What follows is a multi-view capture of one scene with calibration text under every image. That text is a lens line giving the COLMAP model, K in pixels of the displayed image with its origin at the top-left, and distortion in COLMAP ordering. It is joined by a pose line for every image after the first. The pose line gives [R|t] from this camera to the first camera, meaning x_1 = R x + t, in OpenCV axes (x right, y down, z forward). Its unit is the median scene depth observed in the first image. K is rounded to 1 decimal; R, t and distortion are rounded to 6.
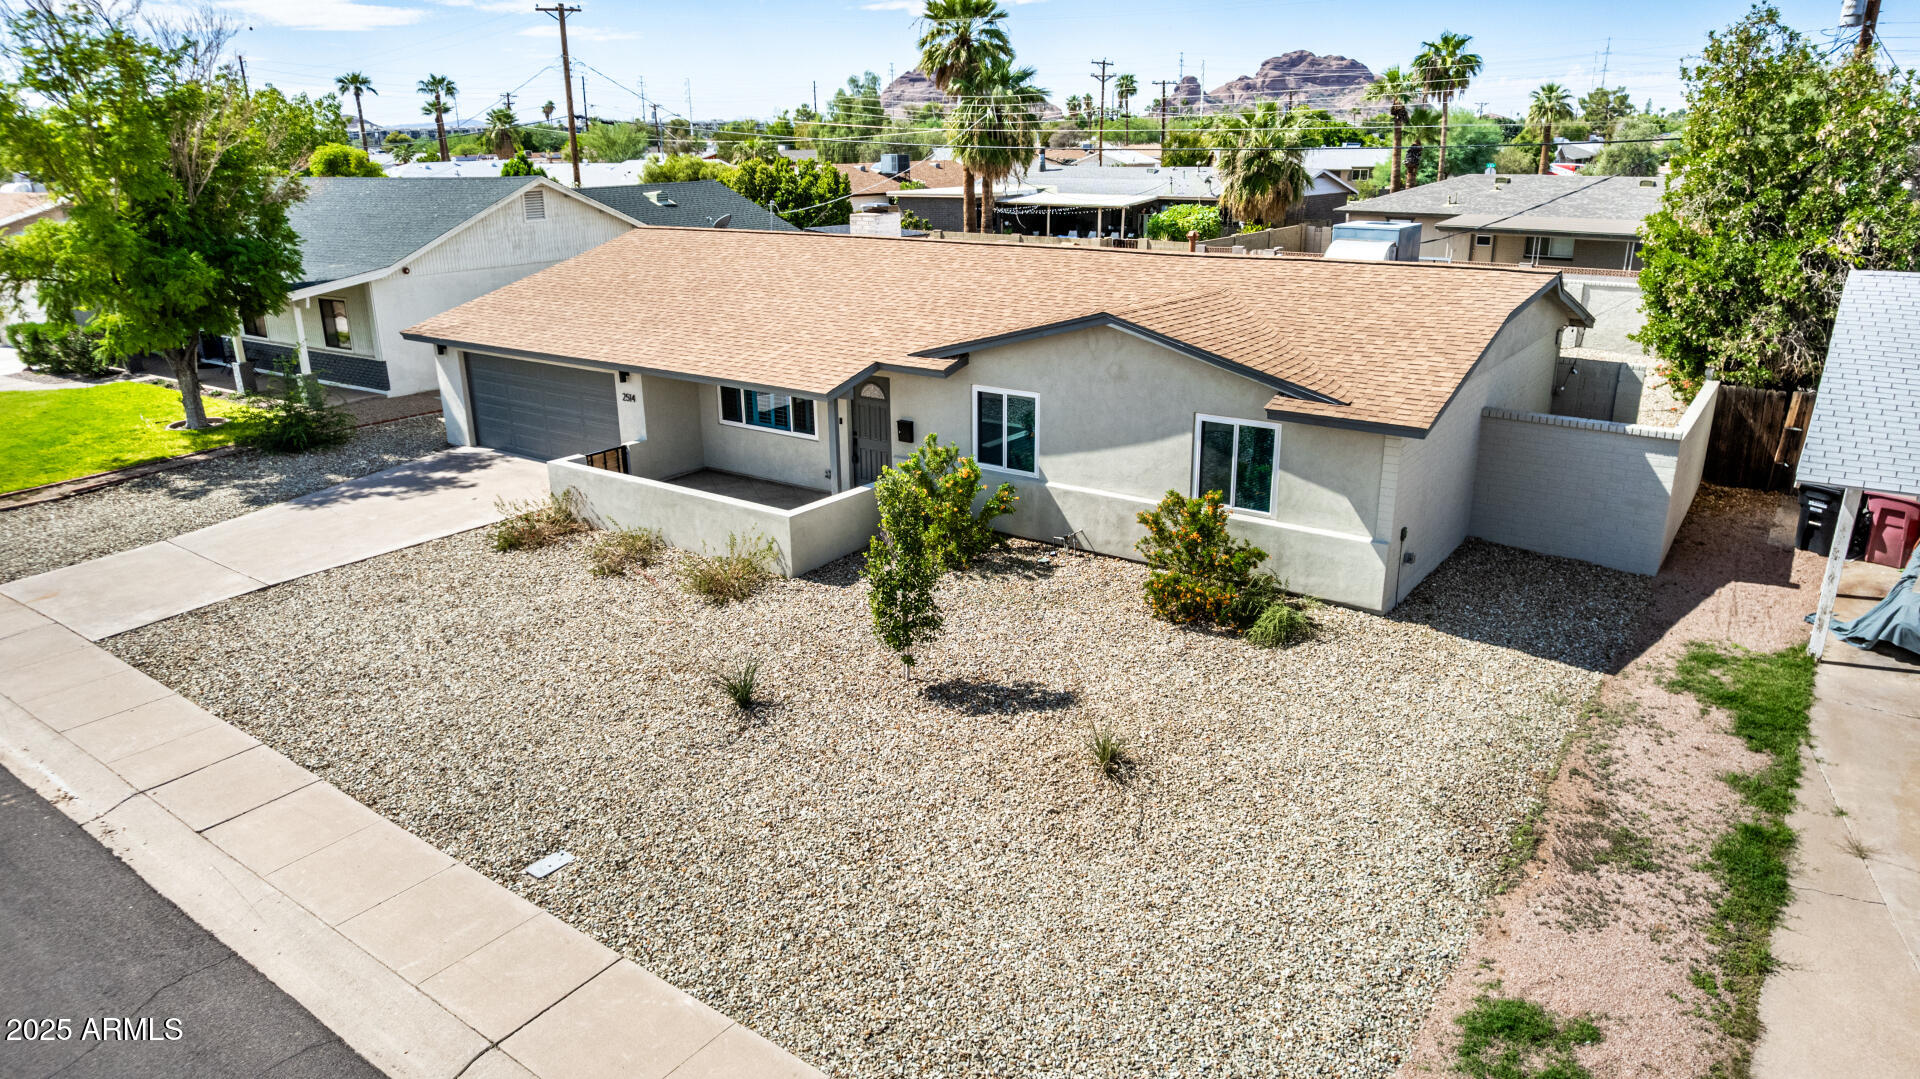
lens RADIAL K [[1251.9, 0, 965.7], [0, 1251.9, 503.1], [0, 0, 1]] dist [-0.076655, 0.054812]
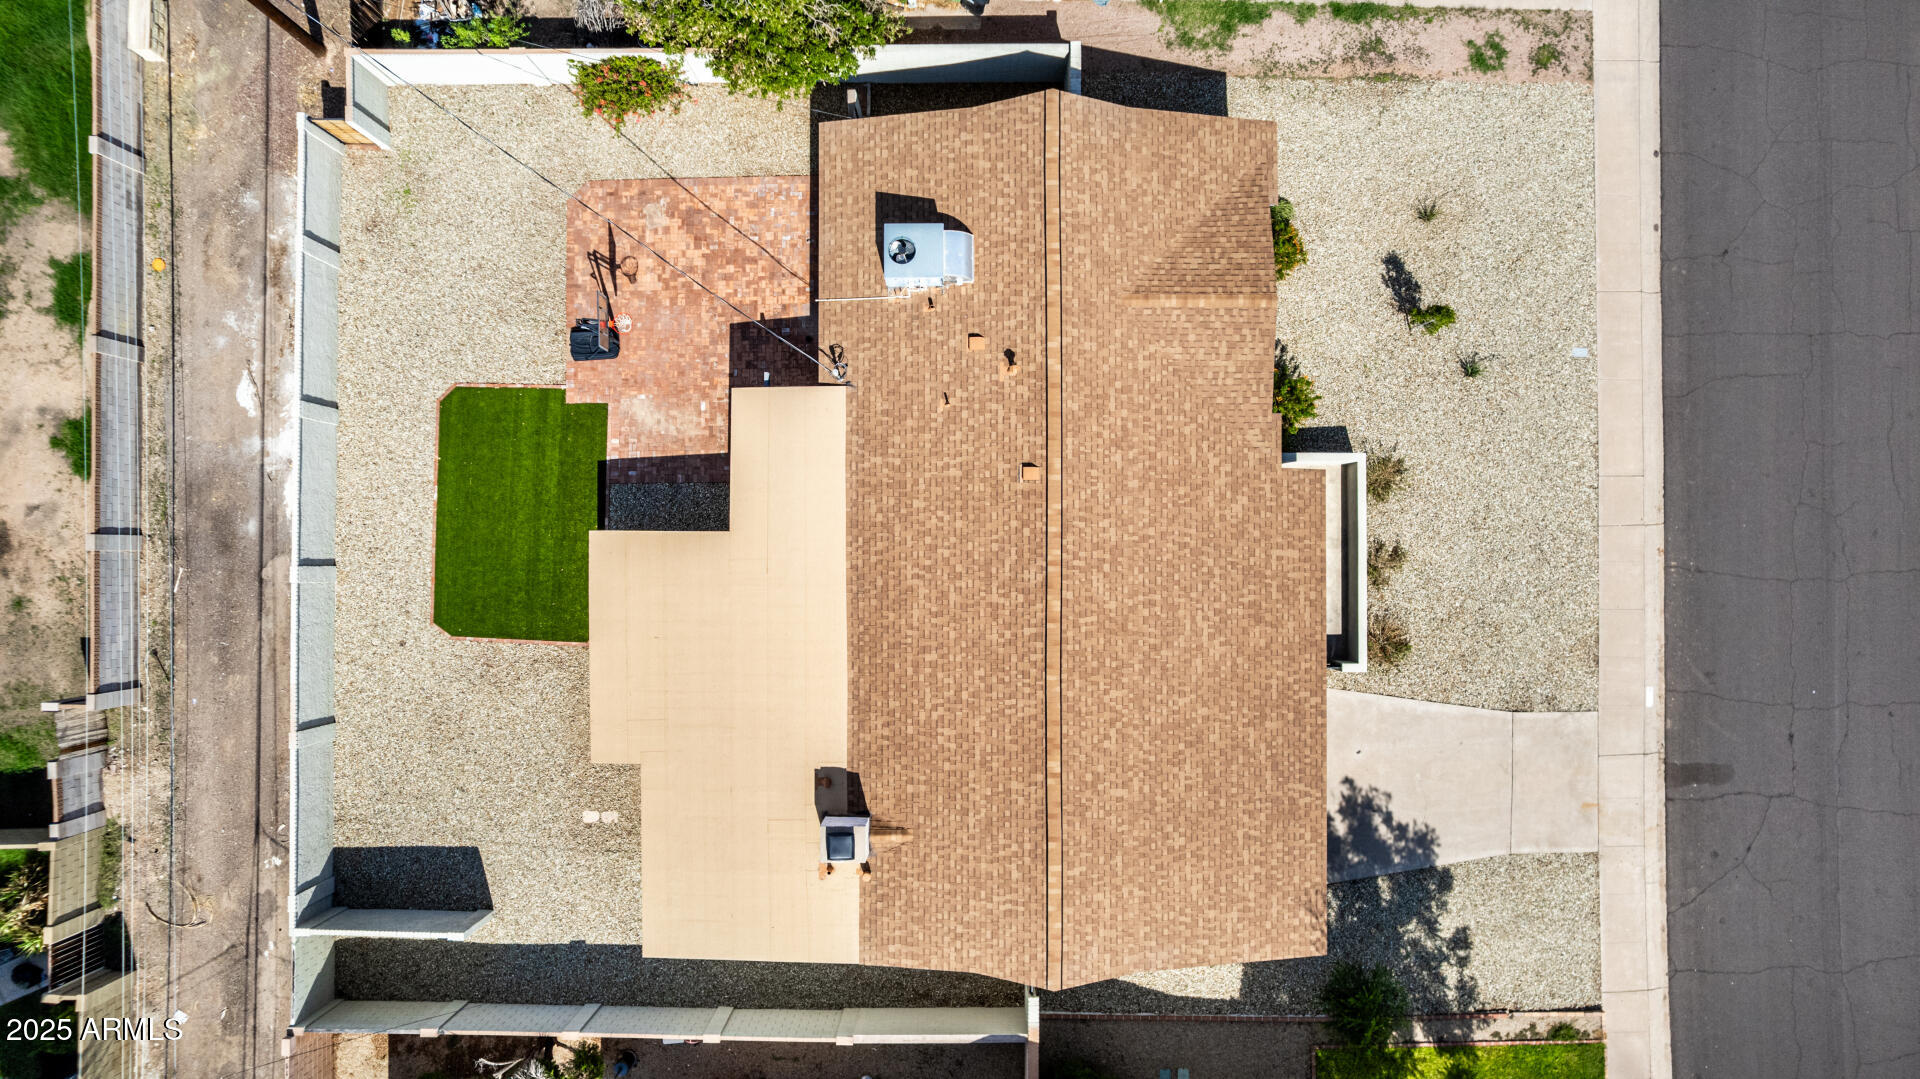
lens RADIAL K [[1225.7, 0, 962.9], [0, 1225.7, 555.5], [0, 0, 1]] dist [-0.063439, 0.046791]
pose [[-0.592783, -0.805349, 0.004679, 0.077319], [0.215800, -0.153239, 0.964338, -1.750328], [-0.775912, 0.572653, 0.264632, 1.021745]]
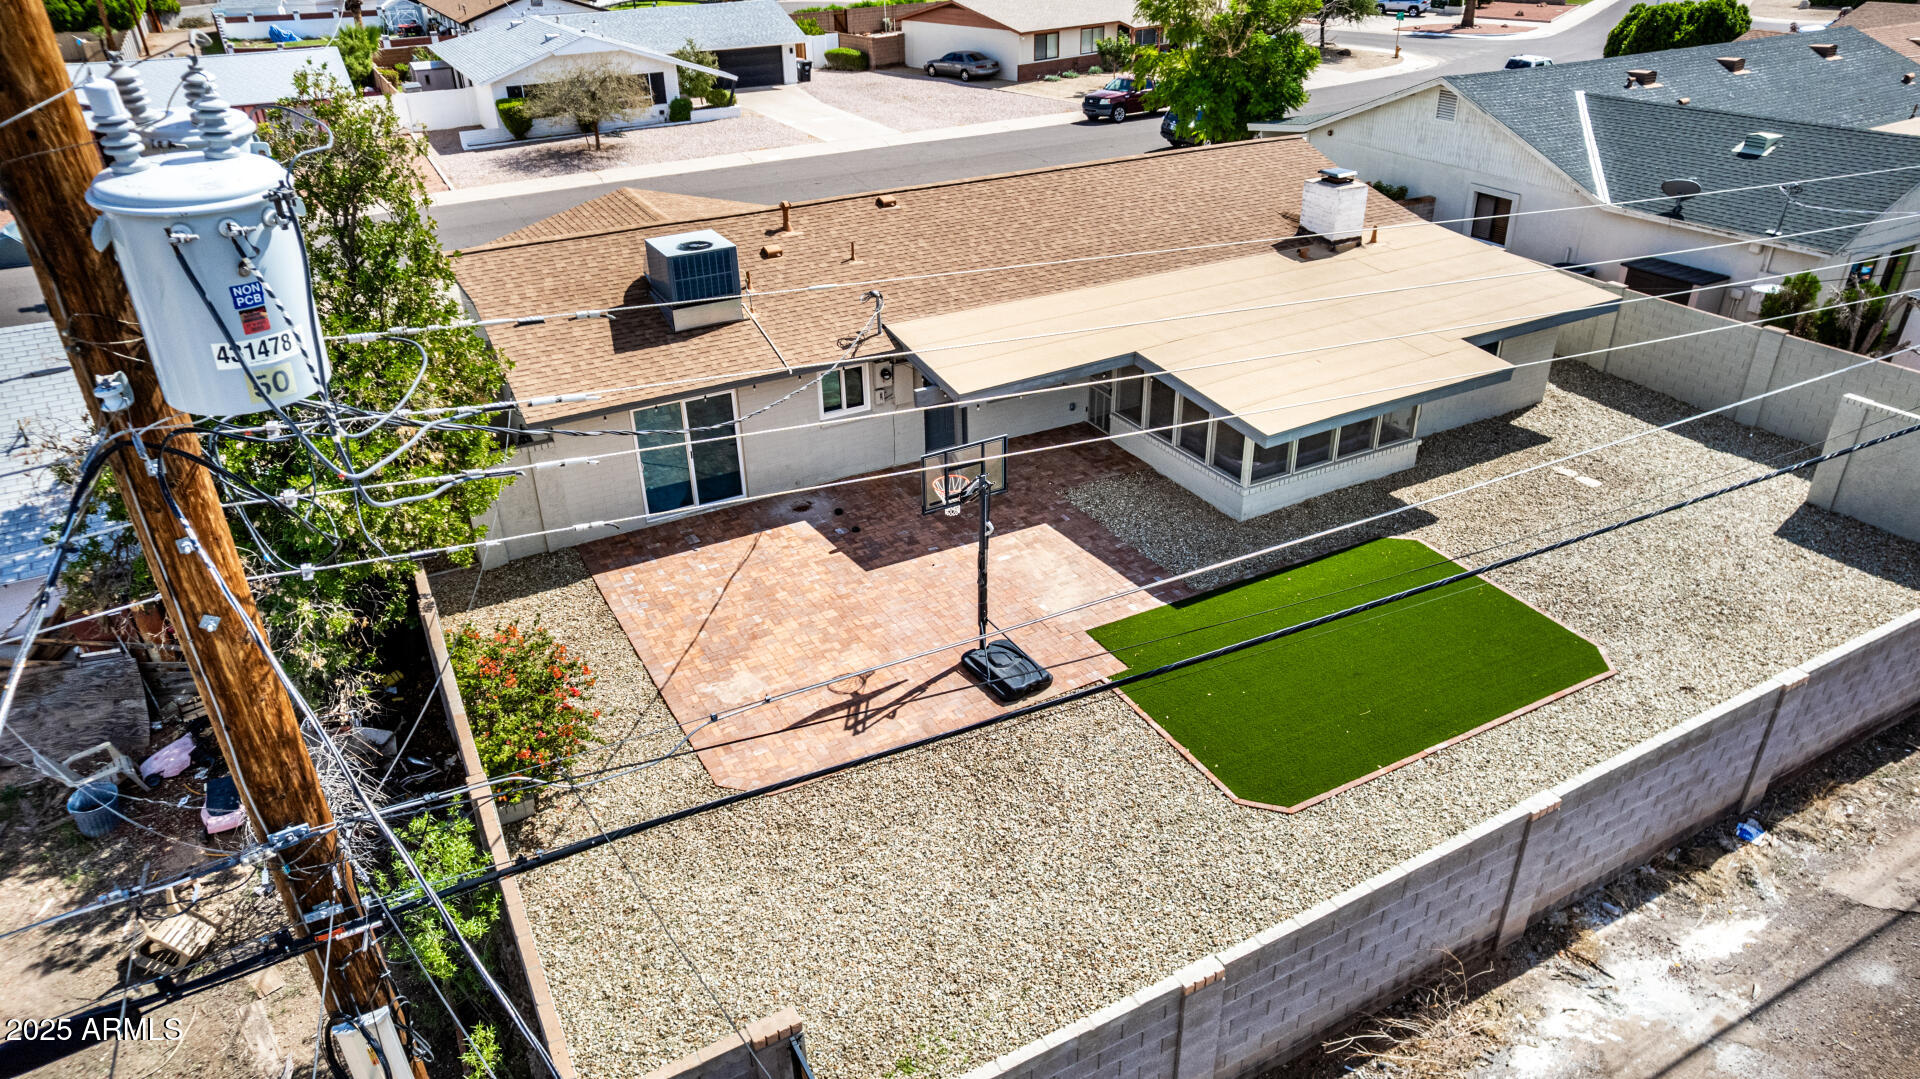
lens RADIAL K [[1225.7, 0, 962.9], [0, 1225.7, 555.5], [0, 0, 1]] dist [-0.063439, 0.046791]
pose [[-0.422235, 0.449975, -0.786918, 1.344586], [-0.223434, 0.789652, 0.571426, -0.743665], [0.878519, 0.417100, -0.232879, 1.864689]]
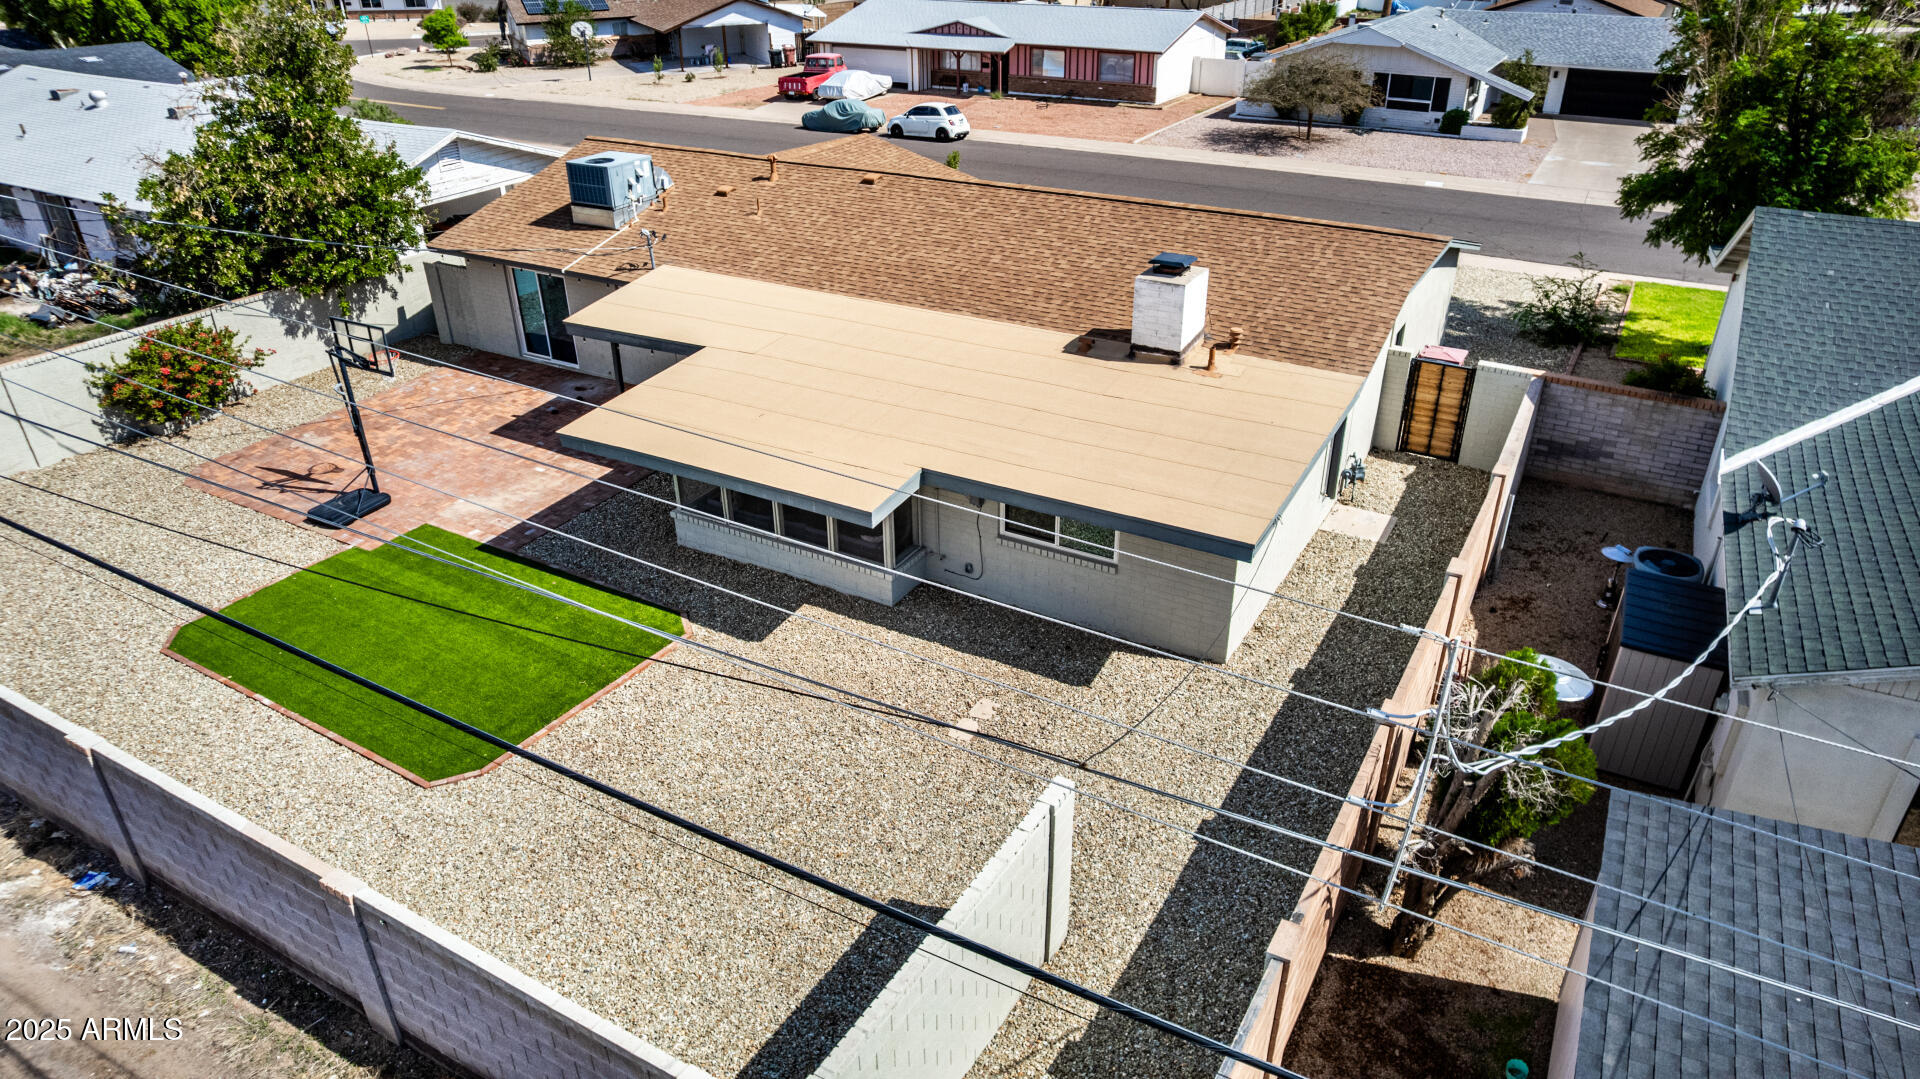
lens RADIAL K [[1225.7, 0, 962.9], [0, 1225.7, 555.5], [0, 0, 1]] dist [-0.063439, 0.046791]
pose [[-0.993556, 0.060280, -0.095979, 0.174915], [-0.024019, 0.715609, 0.698087, -0.928937], [0.110764, 0.695895, -0.709551, 2.617292]]
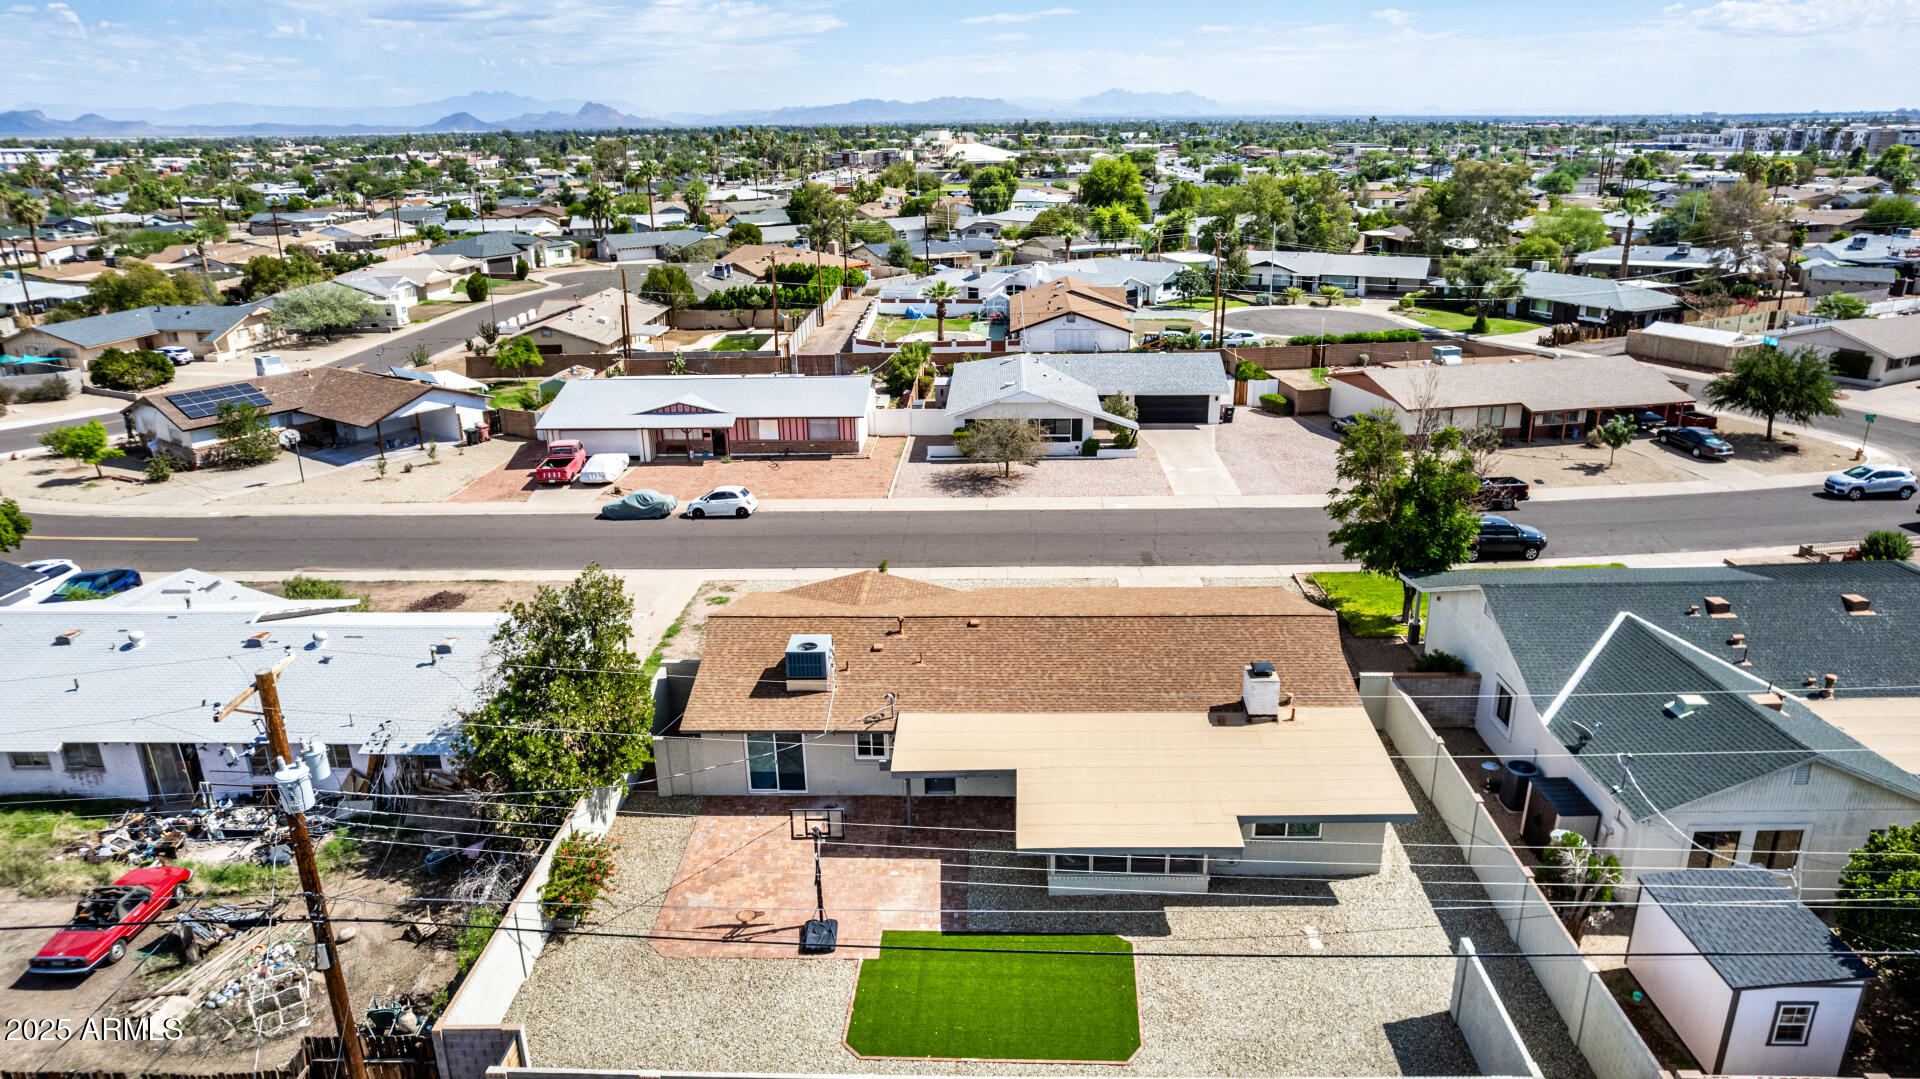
lens RADIAL K [[1225.7, 0, 962.9], [0, 1225.7, 555.5], [0, 0, 1]] dist [-0.063439, 0.046791]
pose [[-0.824549, 0.201646, -0.528638, 1.250368], [-0.134637, 0.837566, 0.529487, -1.491918], [0.549538, 0.507762, -0.663465, 2.659389]]
